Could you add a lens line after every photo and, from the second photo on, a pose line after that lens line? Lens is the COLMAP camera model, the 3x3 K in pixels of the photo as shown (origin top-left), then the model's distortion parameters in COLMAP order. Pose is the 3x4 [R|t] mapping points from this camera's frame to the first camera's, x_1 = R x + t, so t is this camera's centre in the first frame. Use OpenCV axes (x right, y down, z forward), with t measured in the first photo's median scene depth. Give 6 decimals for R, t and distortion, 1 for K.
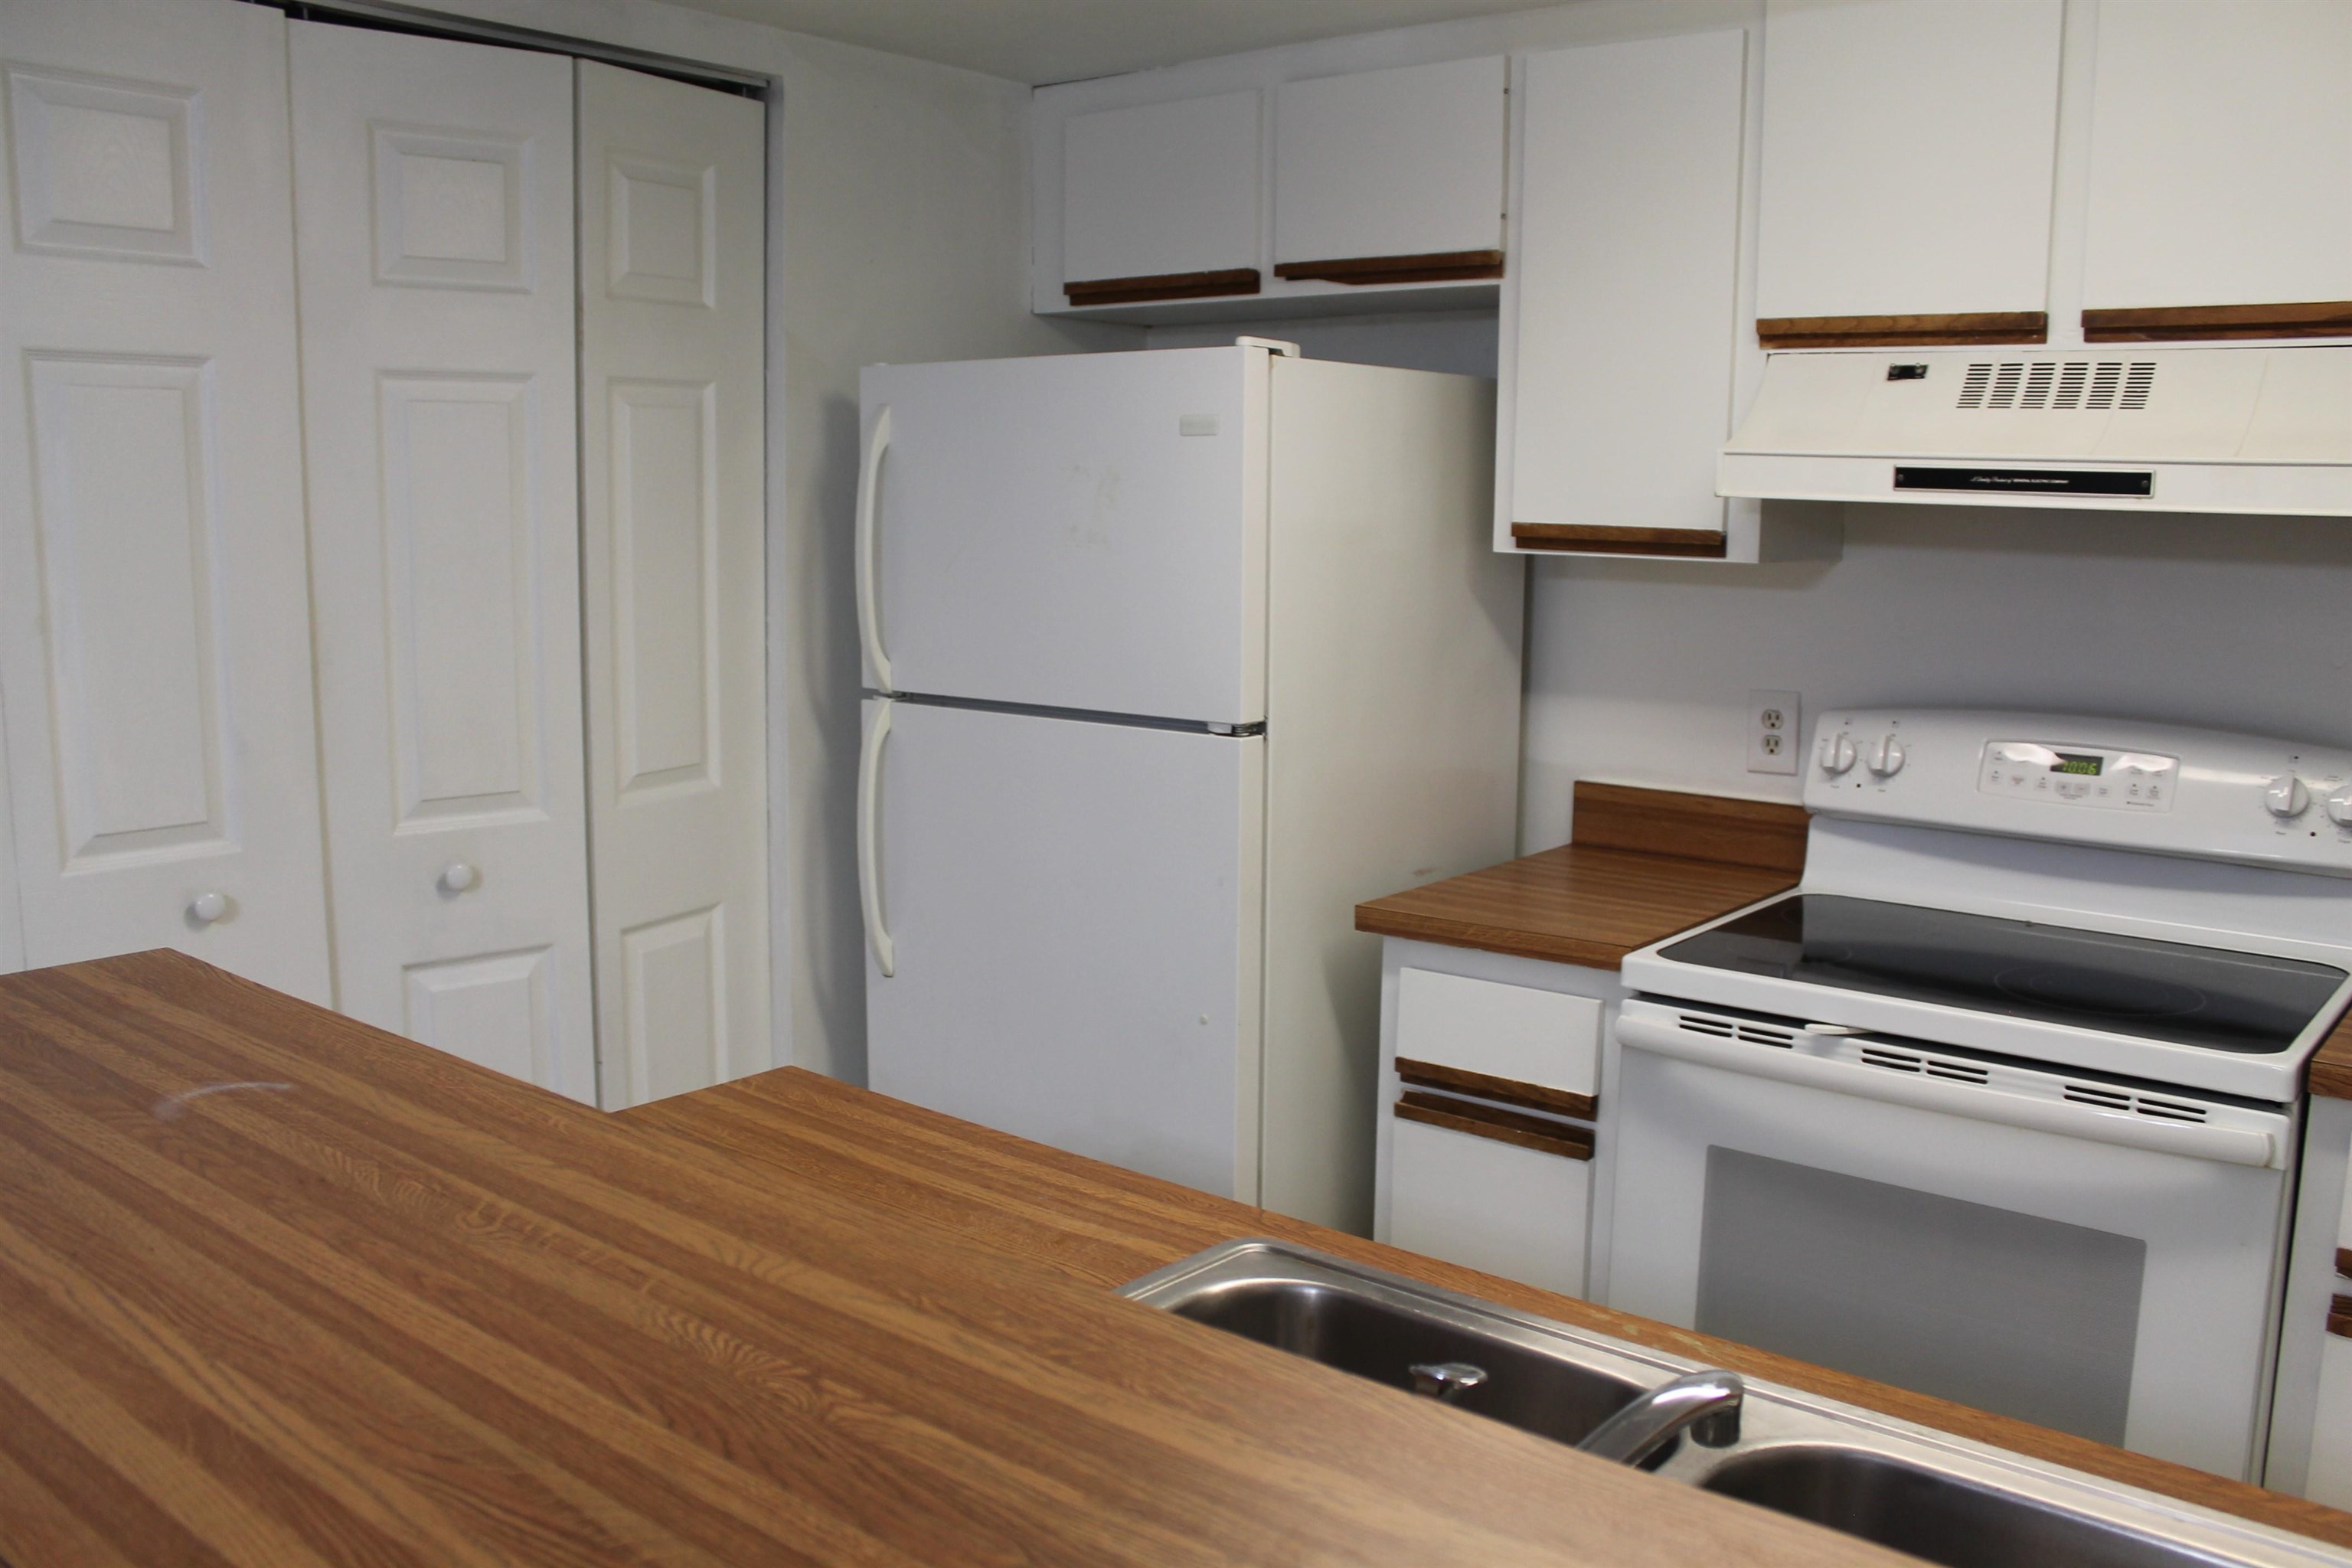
lens RADIAL K [[1957.0, 0, 1185.9], [0, 1957.0, 827.2], [0, 0, 1]] dist [-0.178958, 0.150883]
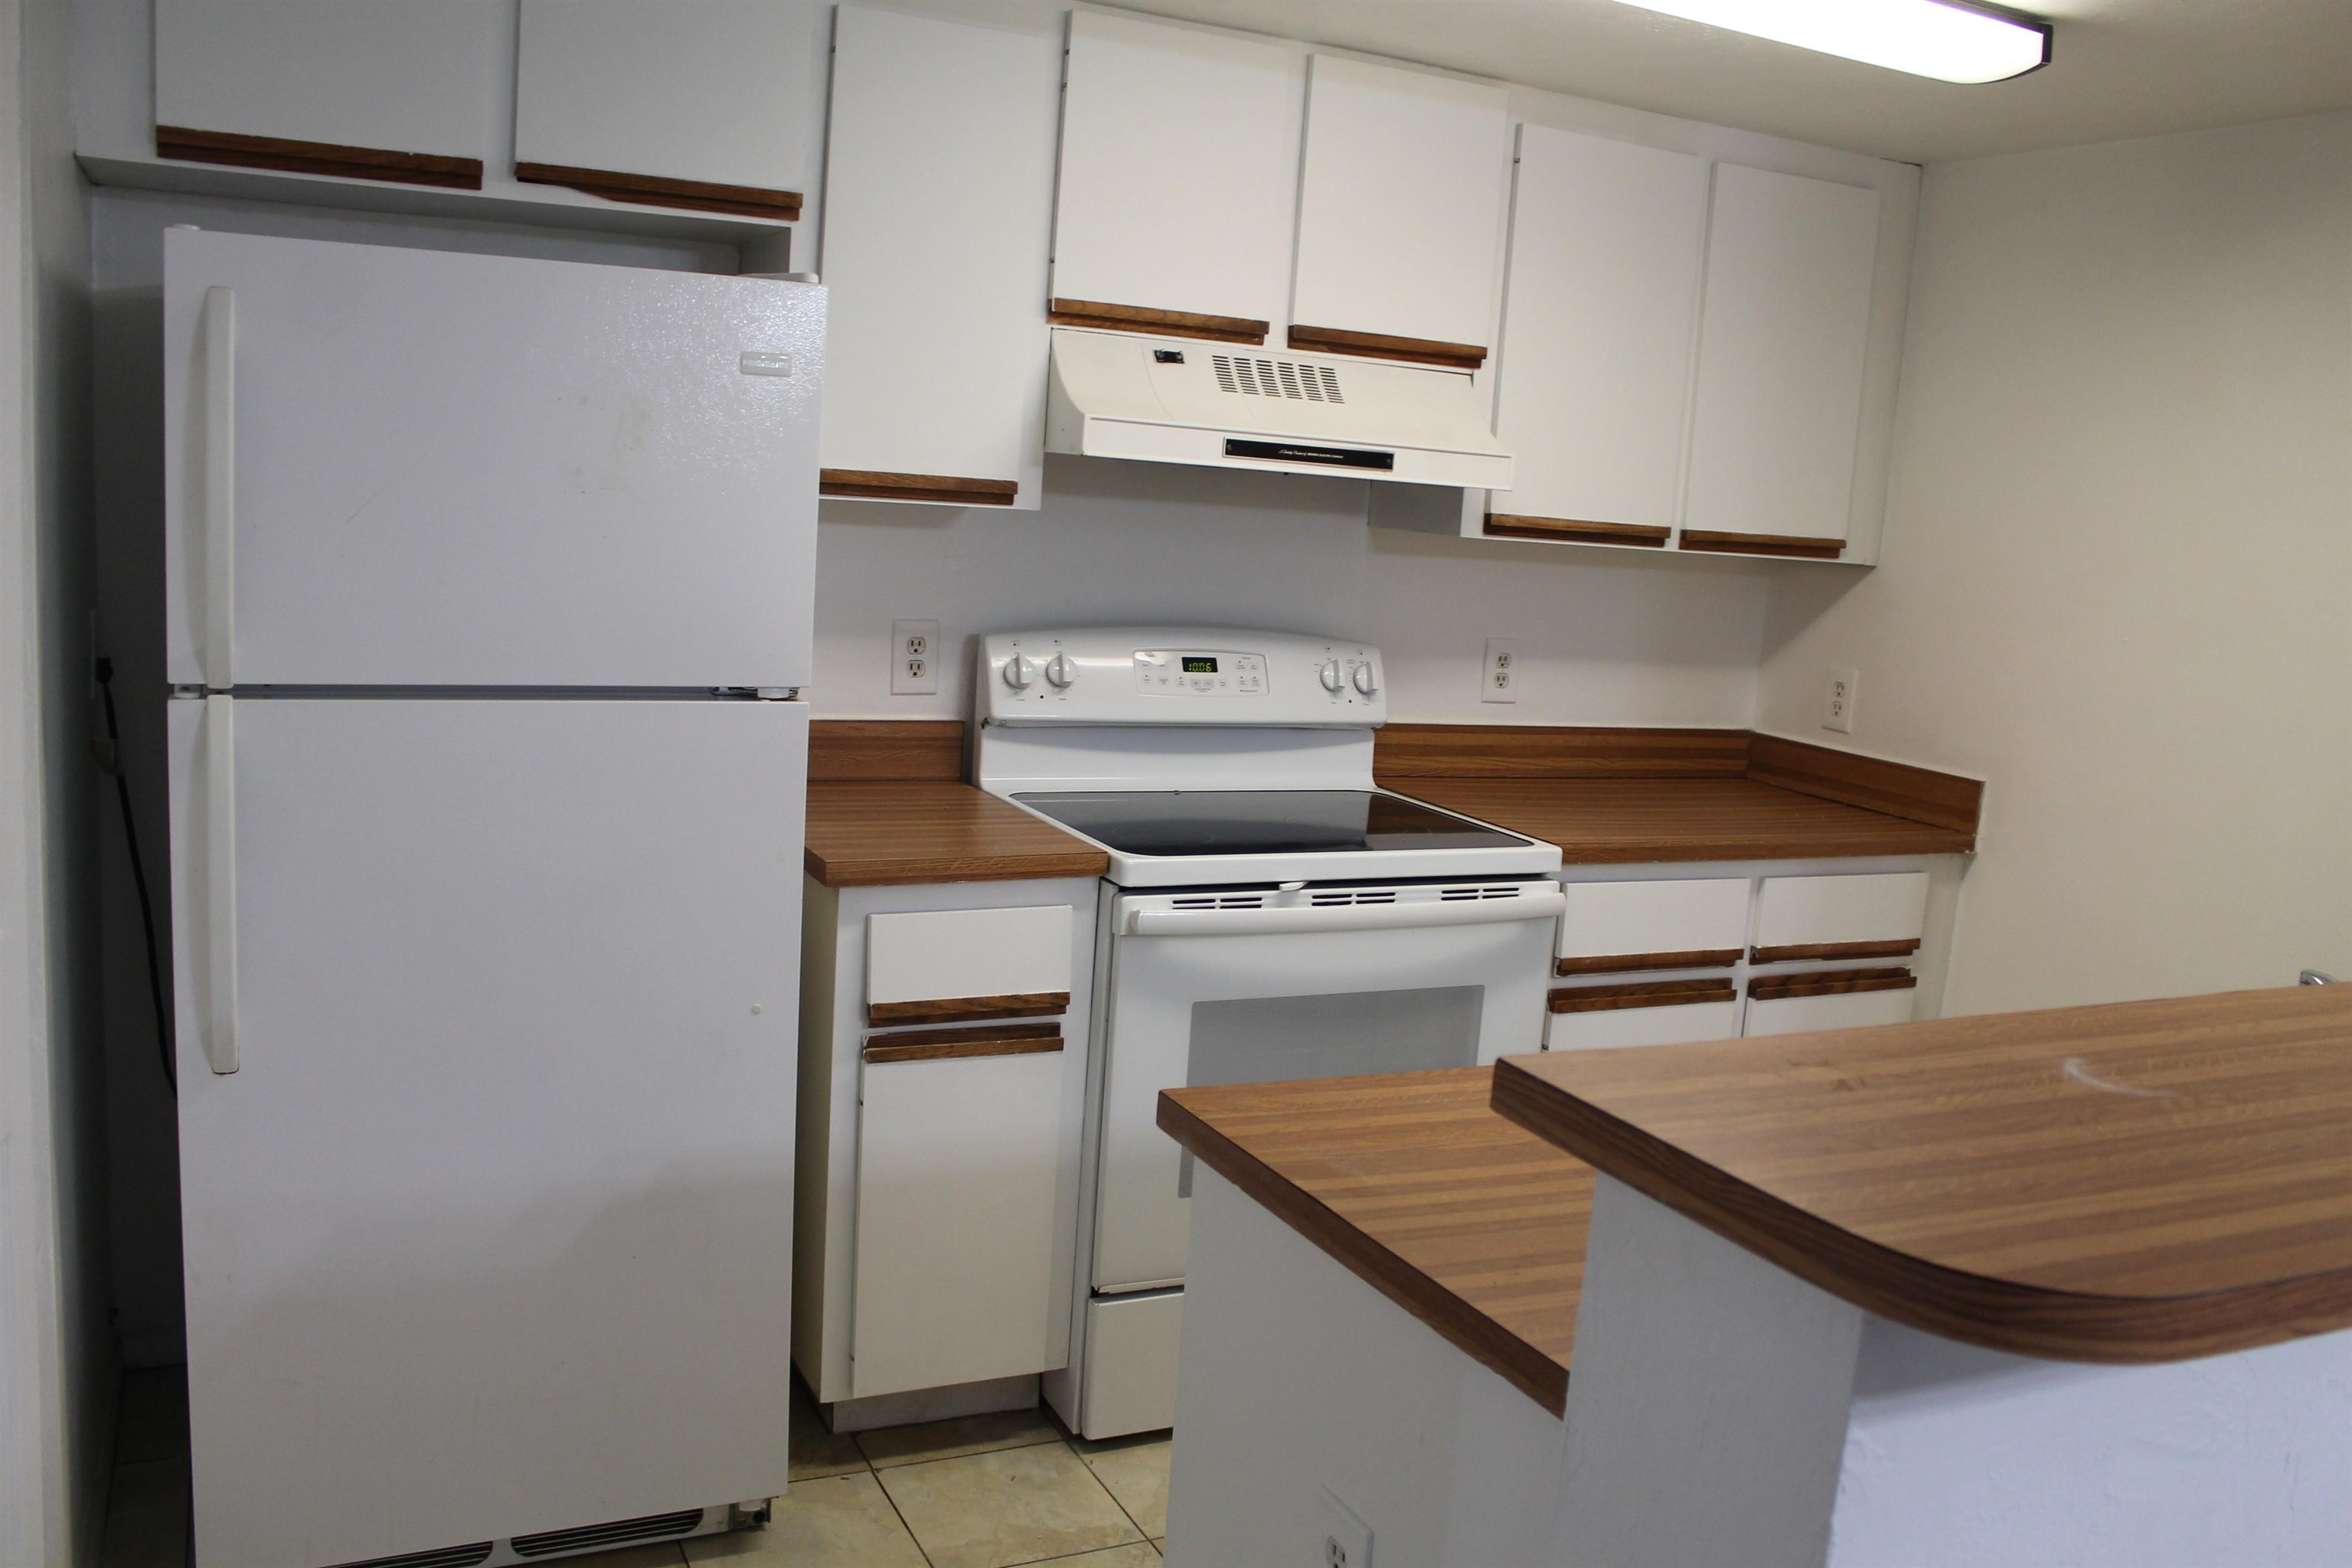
lens RADIAL K [[1957.0, 0, 1185.9], [0, 1957.0, 827.2], [0, 0, 1]] dist [-0.178958, 0.150883]
pose [[0.426184, -0.141027, 0.893576, -0.781057], [0.088450, 0.989537, 0.113986, -0.080470], [-0.900302, 0.030458, 0.434198, 0.455630]]
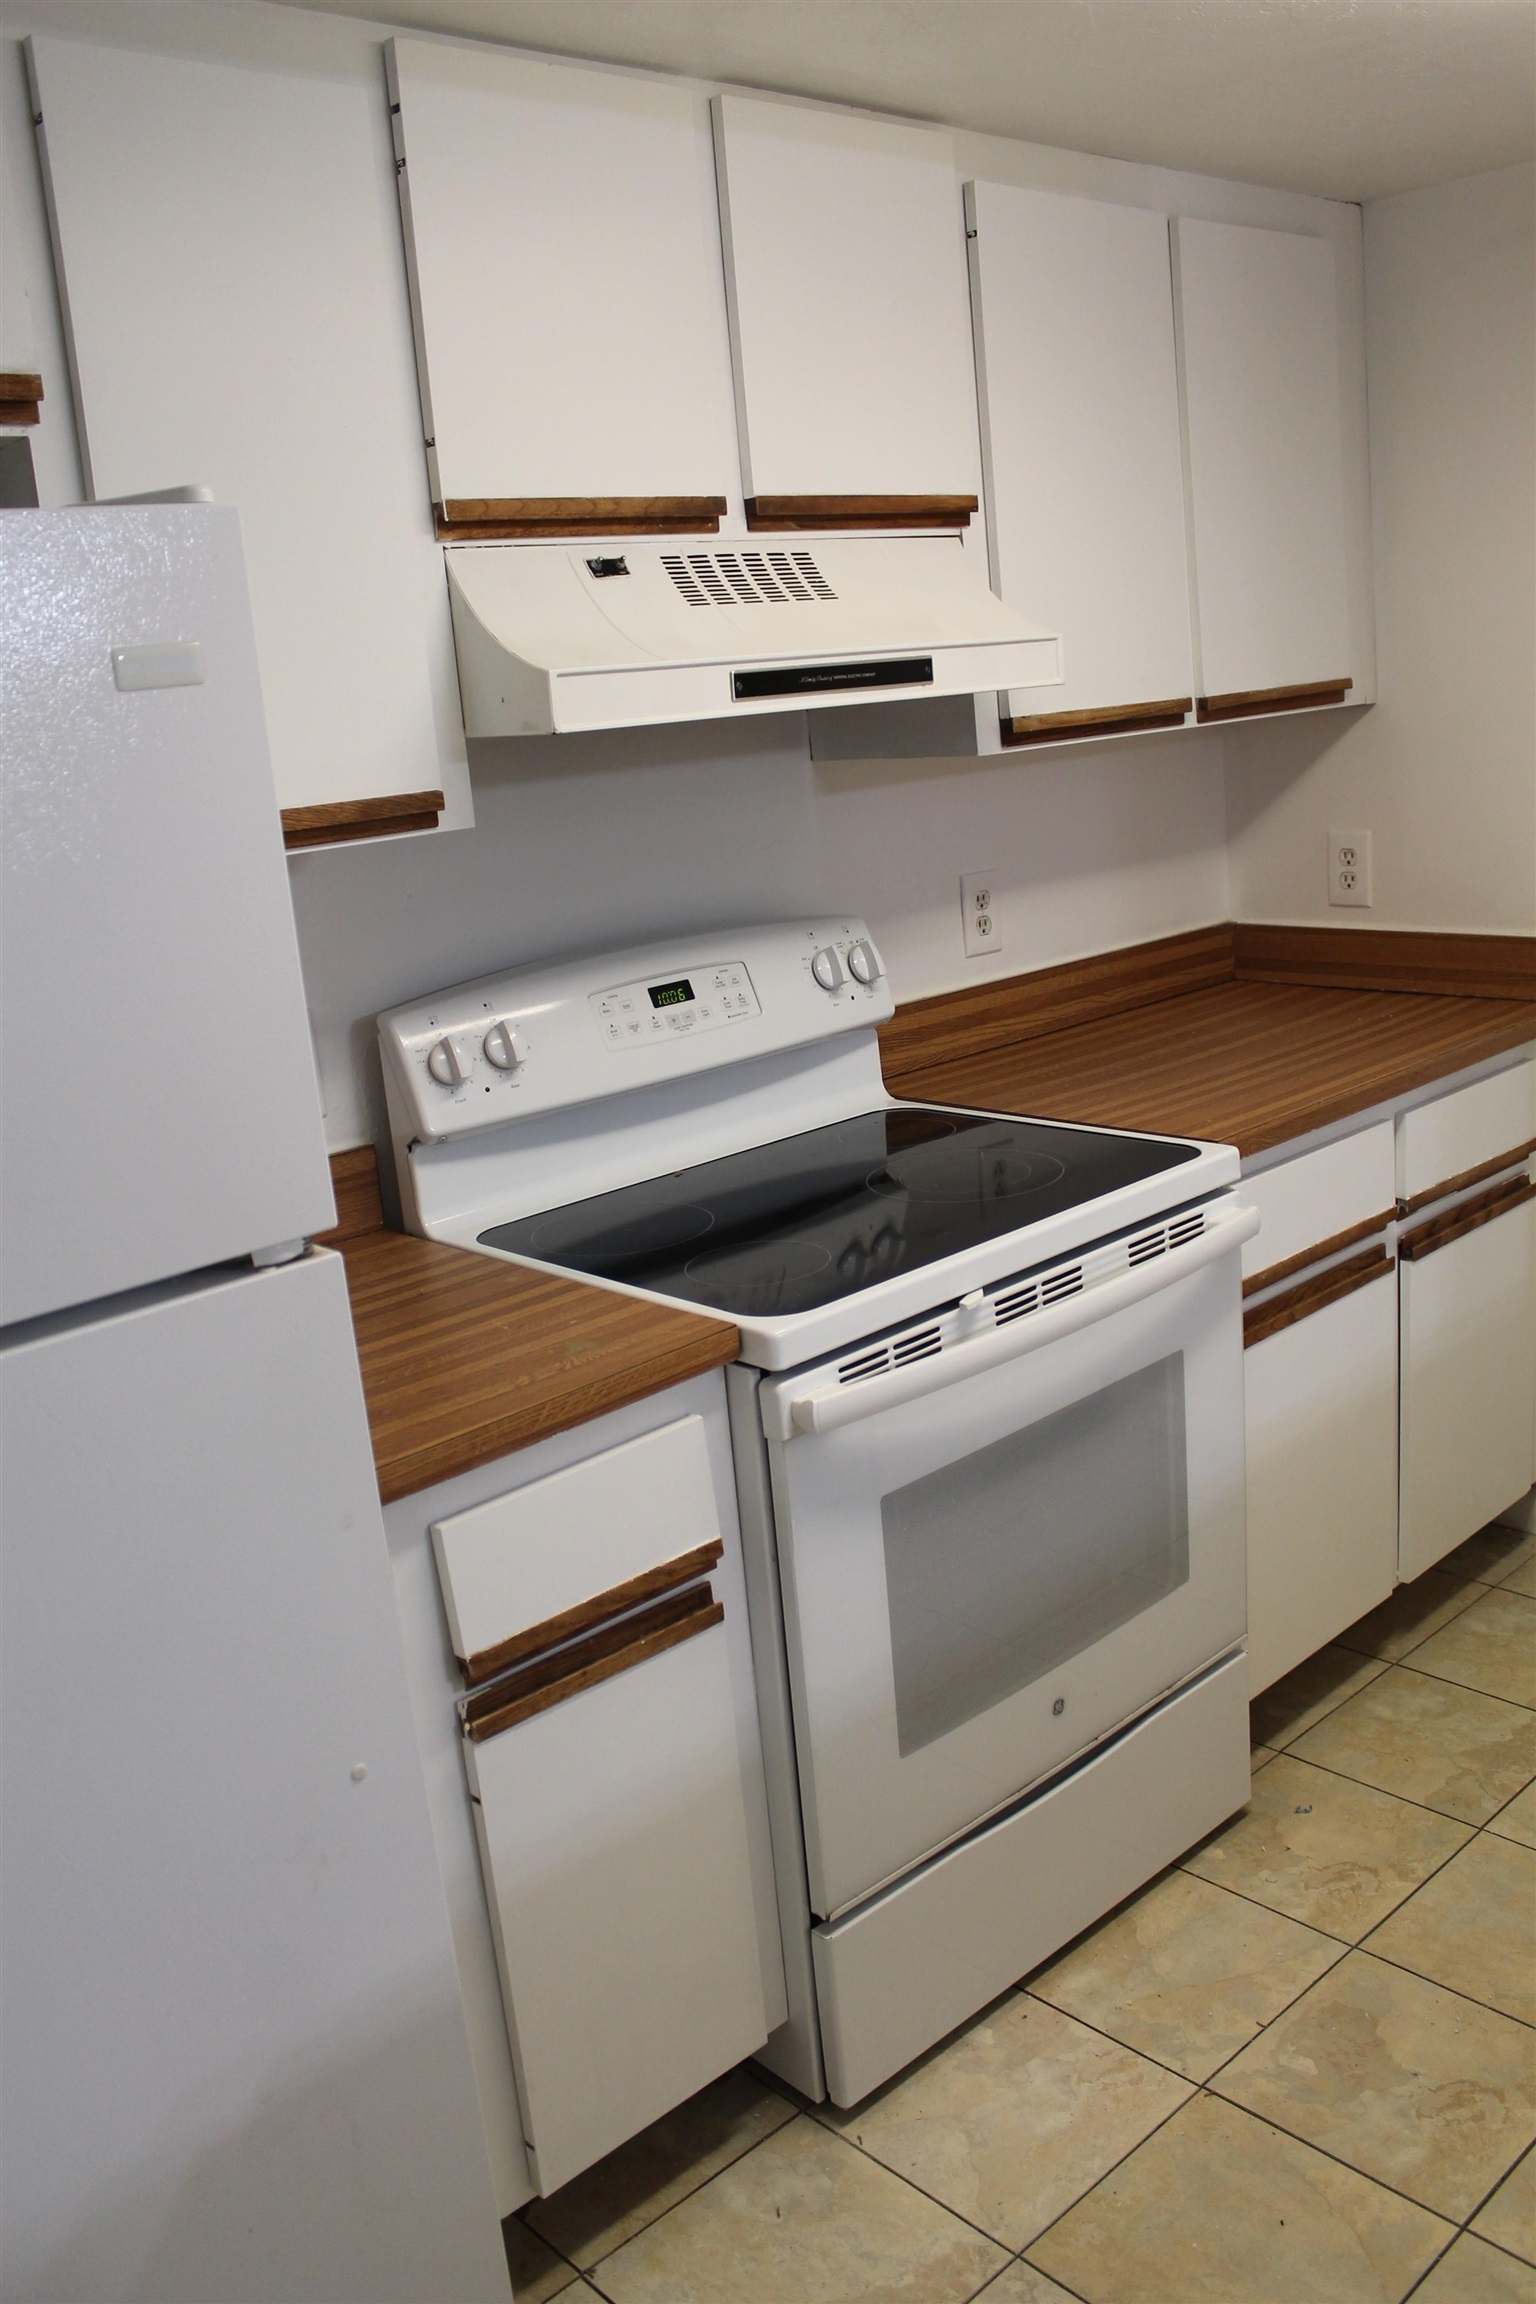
lens RADIAL K [[1930.0, 0, 778.0], [0, 1930.0, 1157.3], [0, 0, 1]] dist [-0.161865, 0.127390]
pose [[0.138608, -0.265520, 0.954090, -0.470133], [0.254405, 0.940606, 0.224808, -0.165255], [-0.957113, 0.211565, 0.197925, 0.821001]]
